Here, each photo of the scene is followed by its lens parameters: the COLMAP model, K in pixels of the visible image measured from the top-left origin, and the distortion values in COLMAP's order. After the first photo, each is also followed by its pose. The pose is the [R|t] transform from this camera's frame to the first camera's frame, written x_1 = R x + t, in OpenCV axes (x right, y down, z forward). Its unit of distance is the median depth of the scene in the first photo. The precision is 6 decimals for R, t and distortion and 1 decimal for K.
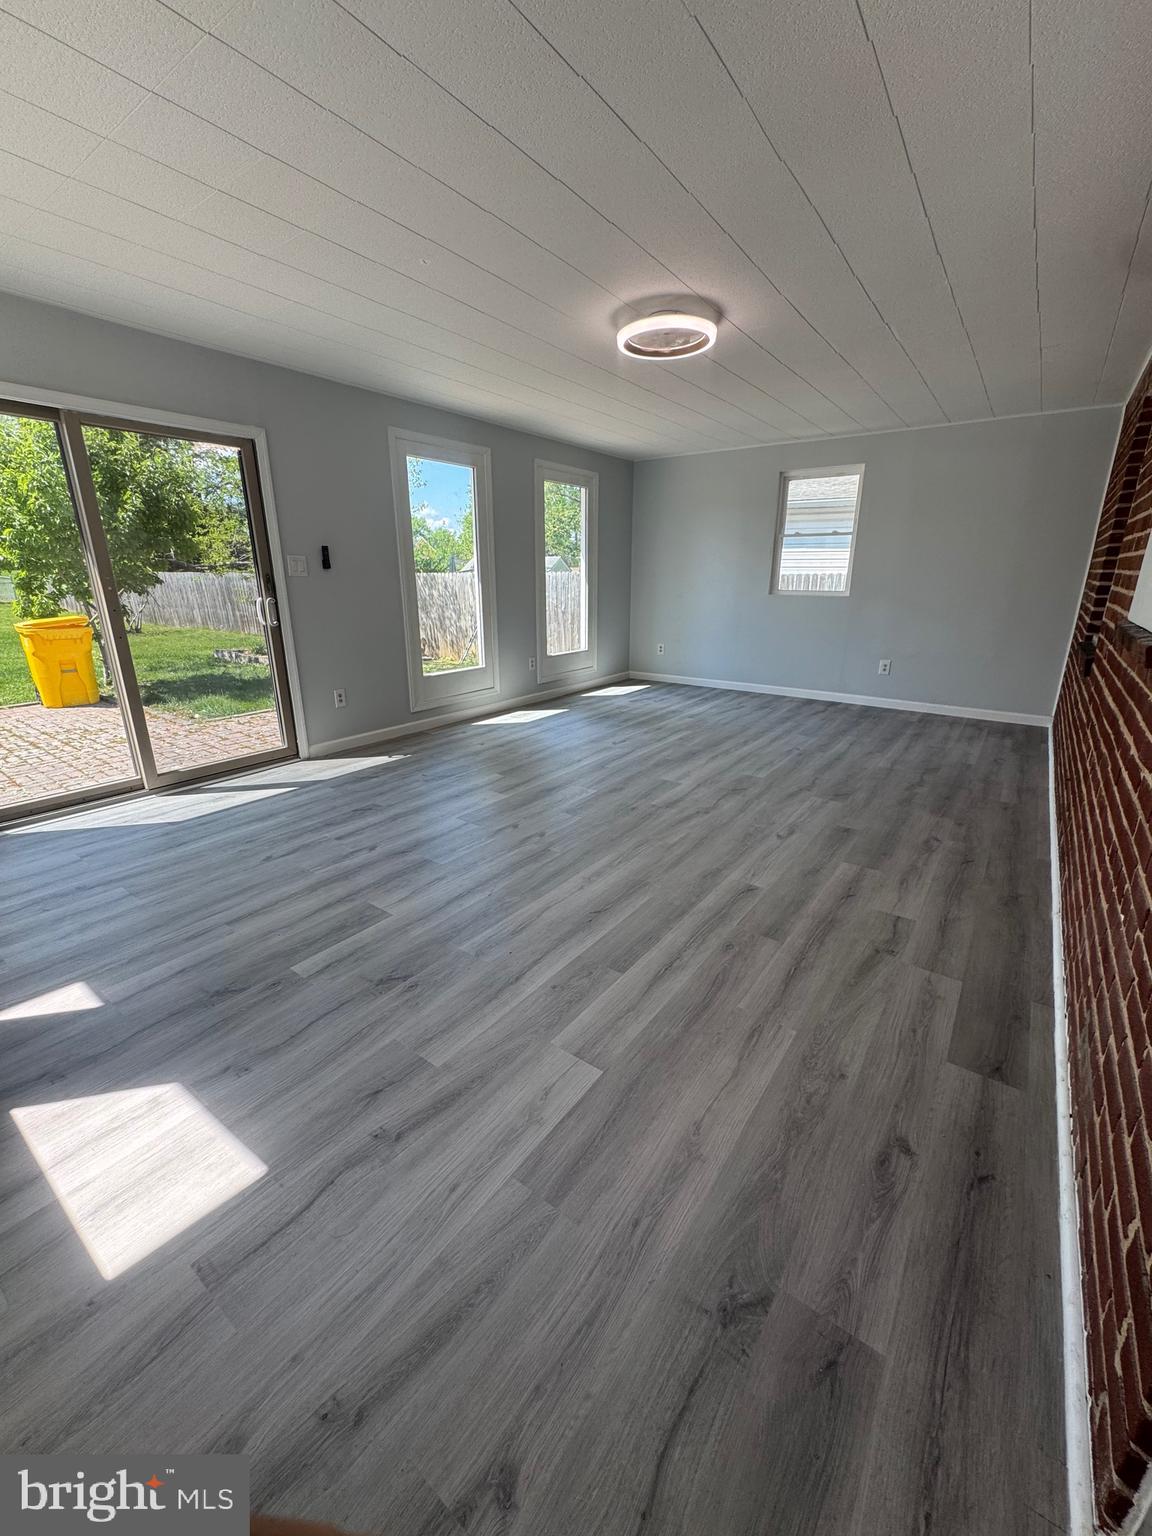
lens RADIAL K [[614.7, 0, 577.8], [0, 614.7, 770.0], [0, 0, 1]] dist [-0.001123, 0.000362]
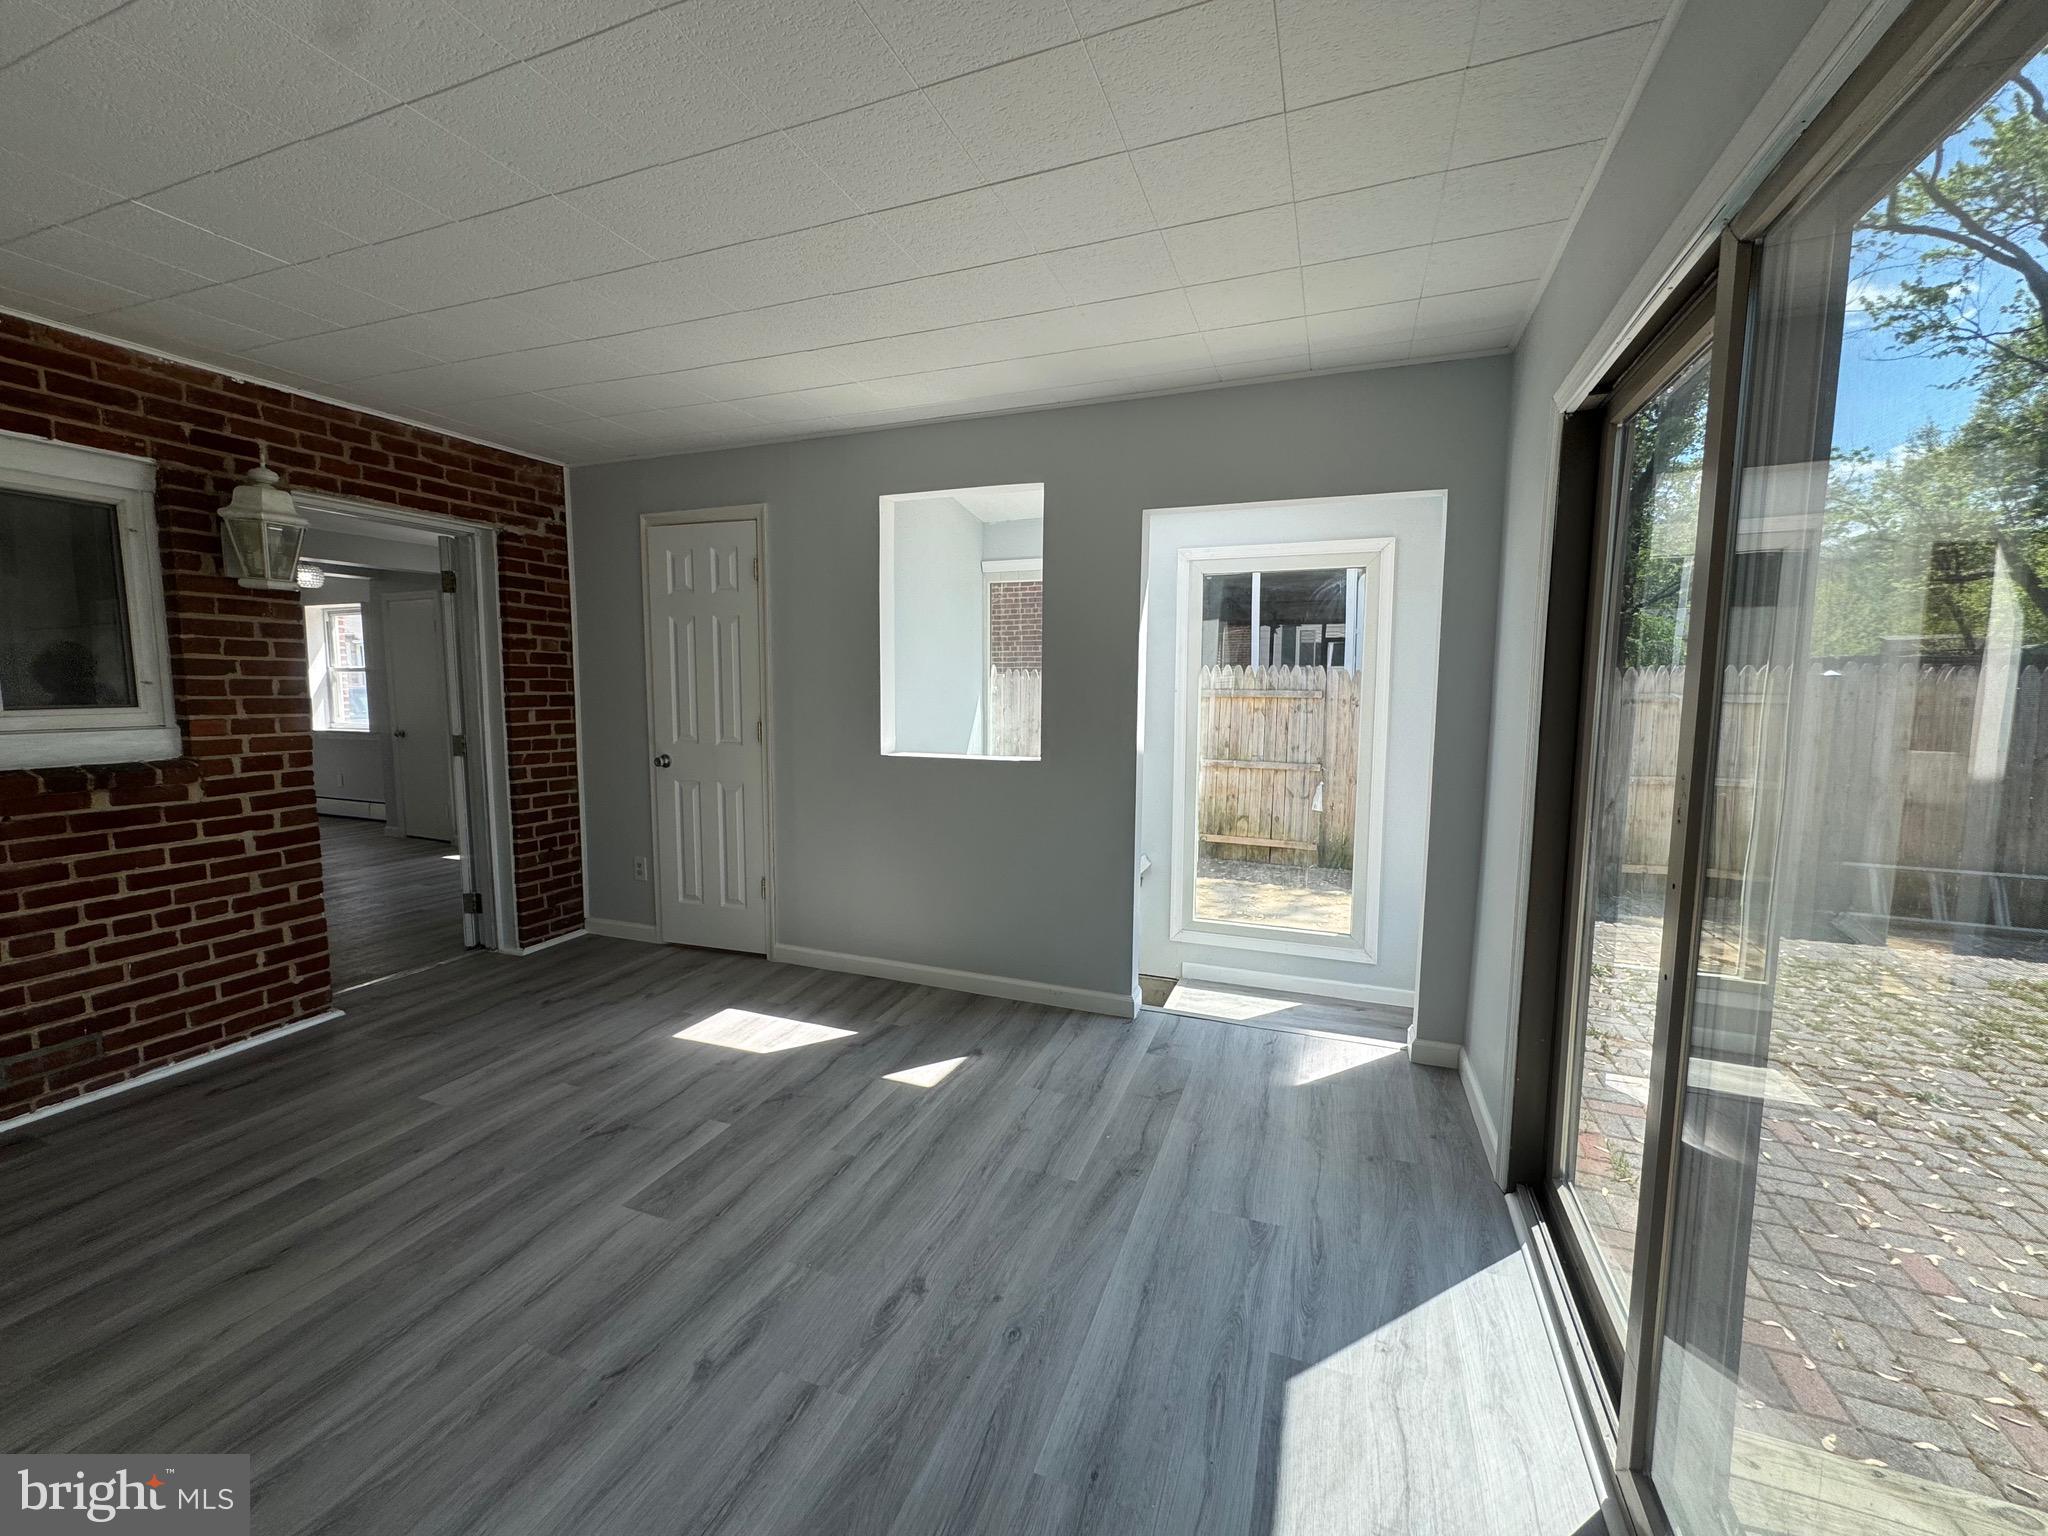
lens RADIAL K [[830.4, 0, 1025.5], [0, 830.4, 765.5], [0, 0, 1]] dist [-0.001086, 0.000148]
pose [[-0.968002, 0.021868, -0.249989, -0.461039], [-0.079600, 0.917991, 0.388530, -0.542047], [0.237984, 0.395997, -0.886877, 1.548557]]
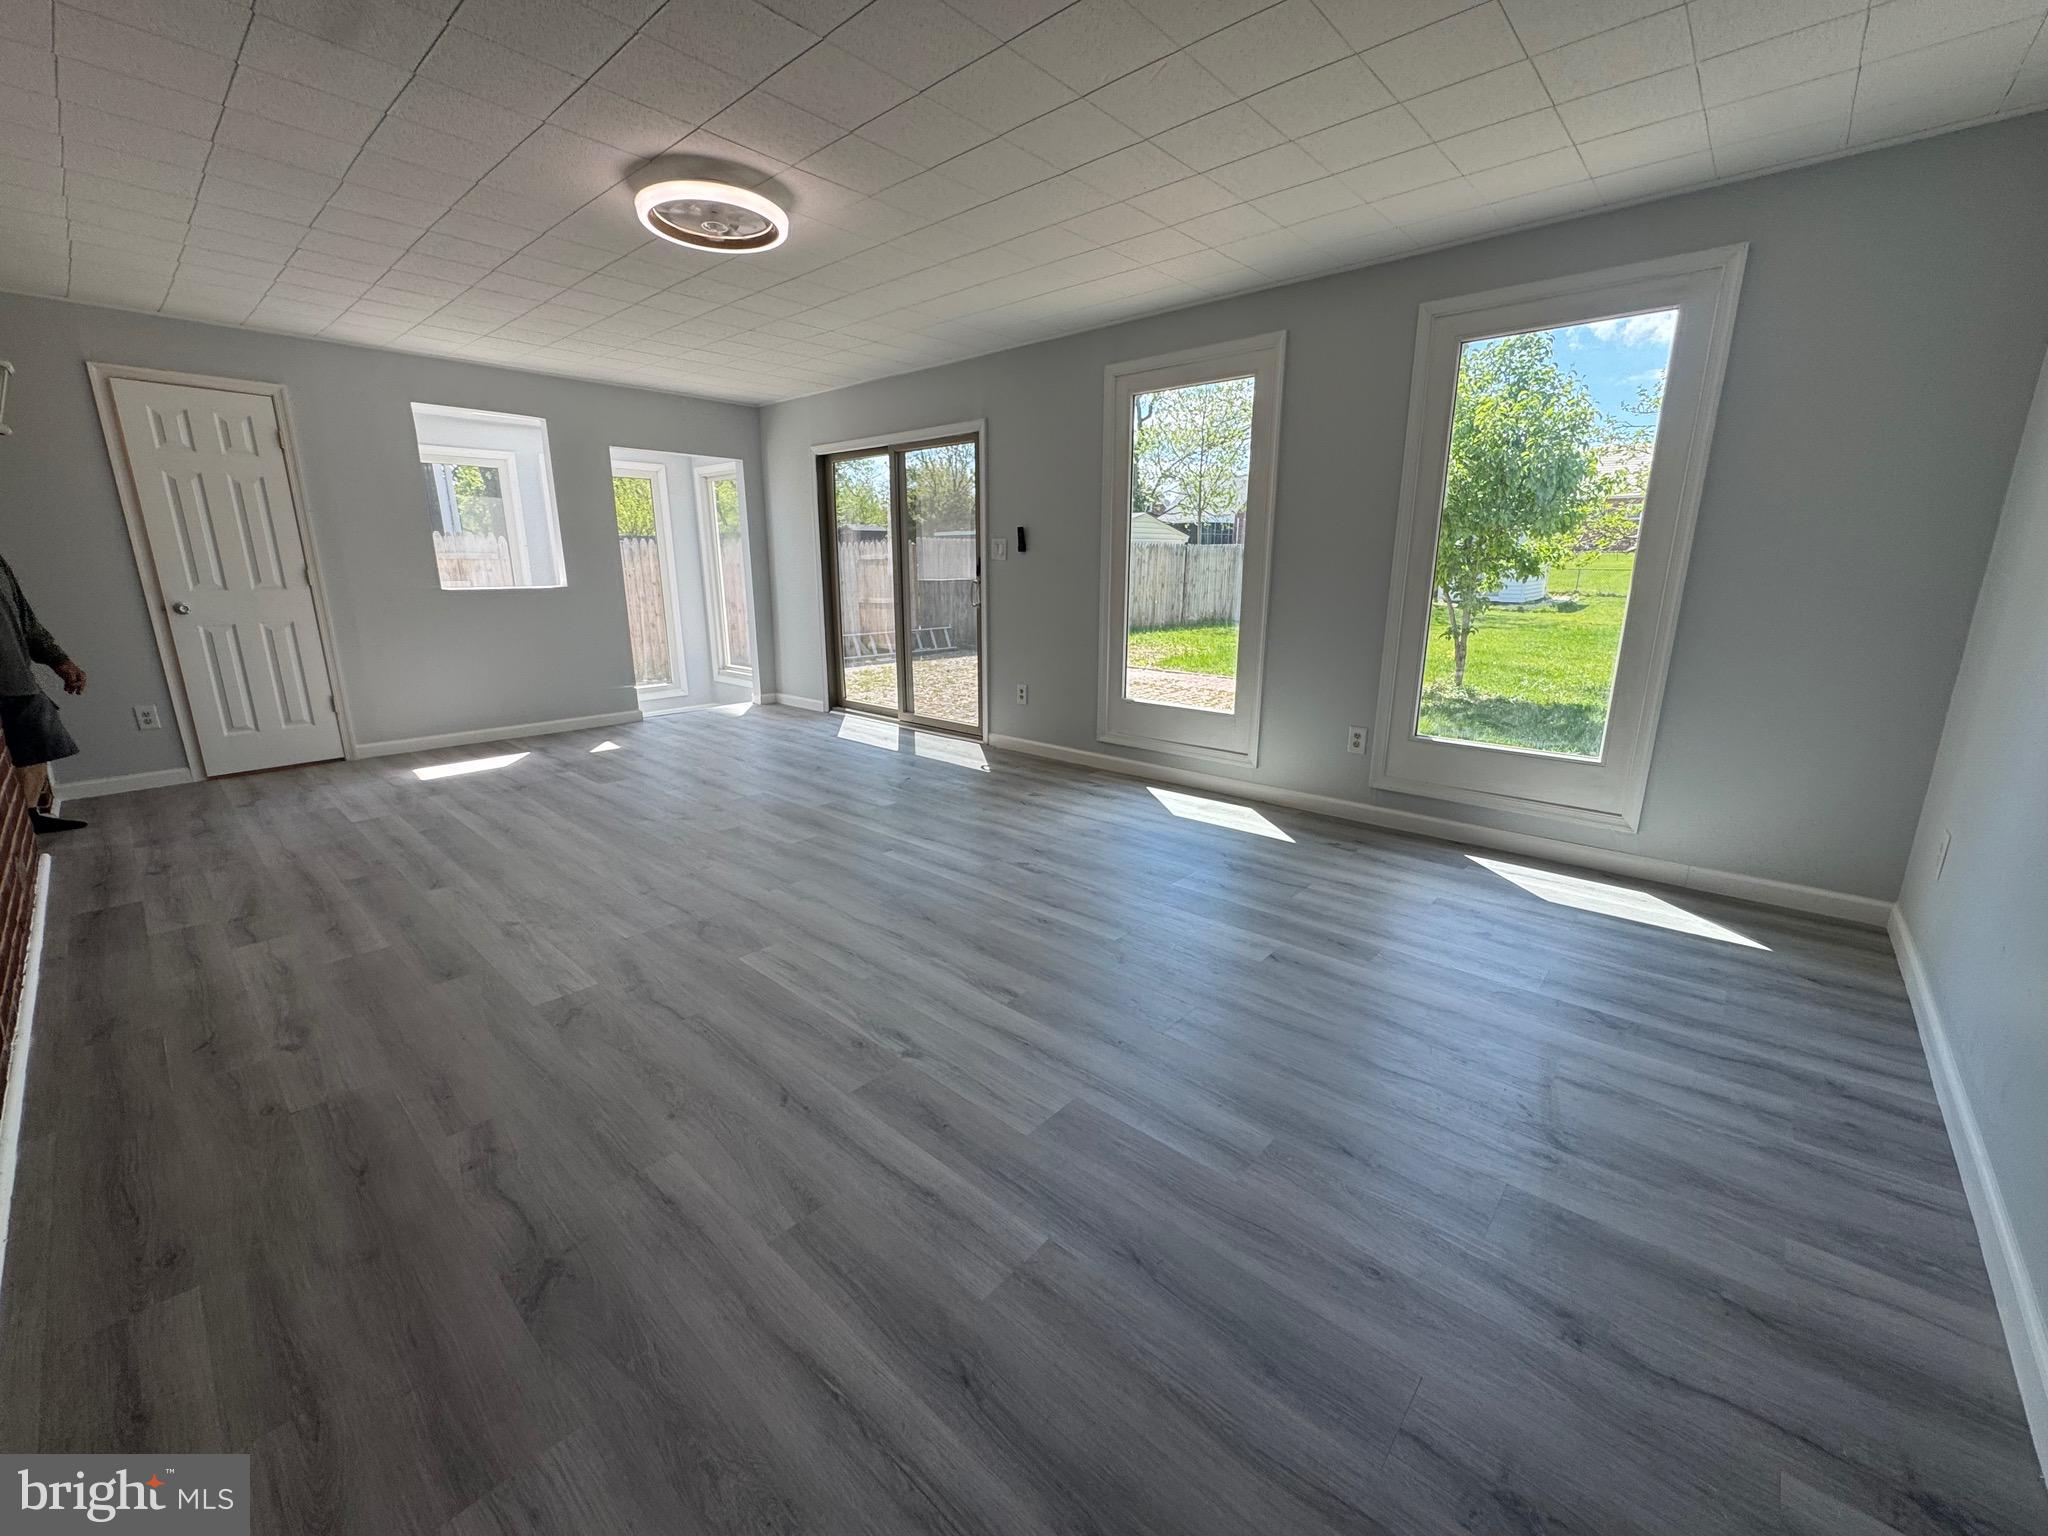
lens RADIAL K [[823.1, 0, 1025.8], [0, 823.1, 765.9], [0, 0, 1]] dist [-0.001505, -0.000132]
pose [[-0.108273, 0.240516, -0.964588, 1.329910], [-0.300688, 0.916920, 0.262382, -0.565587], [0.947557, 0.318449, -0.026957, 1.800157]]
